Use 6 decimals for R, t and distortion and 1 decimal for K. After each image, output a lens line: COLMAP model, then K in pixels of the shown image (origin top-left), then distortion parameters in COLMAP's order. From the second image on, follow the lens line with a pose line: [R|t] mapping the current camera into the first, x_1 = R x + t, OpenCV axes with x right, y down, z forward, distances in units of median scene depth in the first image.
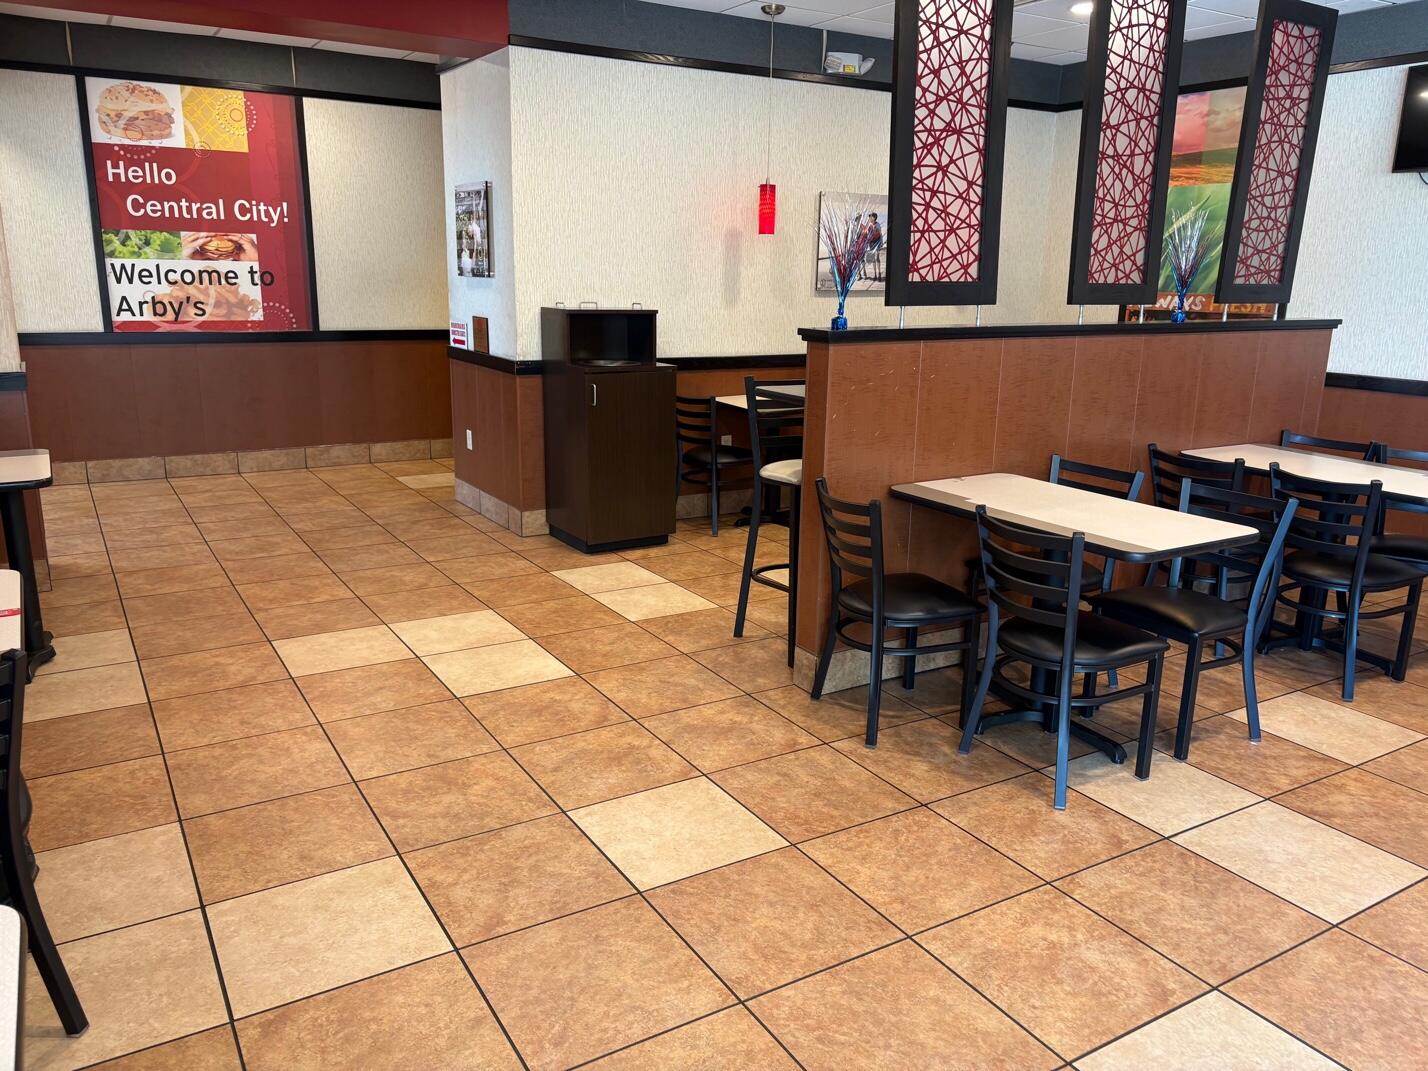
lens RADIAL K [[1079.2, 0, 714.0], [0, 1079.2, 535.5], [0, 0, 1]] dist [0.064226, -0.072381]
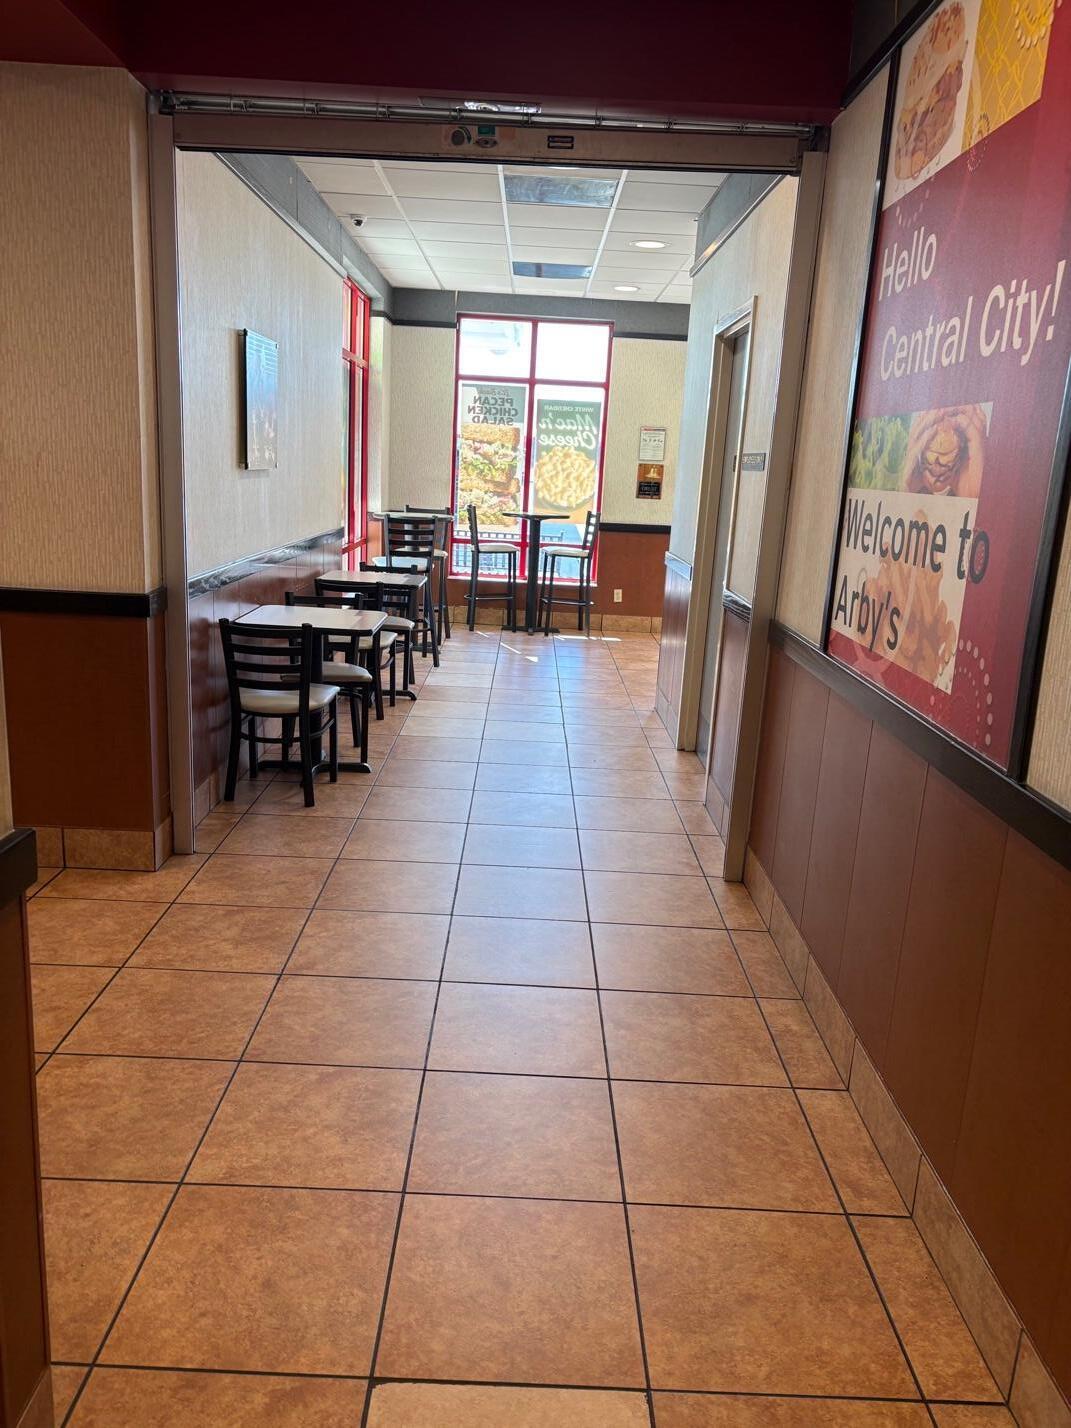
lens RADIAL K [[1079.2, 0, 535.5], [0, 1079.2, 714.0], [0, 0, 1]] dist [0.064226, -0.072381]
pose [[-0.522122, 0.149984, -0.839579, -0.114353], [-0.266885, 0.906243, 0.327865, -0.268025], [0.810038, 0.395257, -0.433141, 1.074527]]
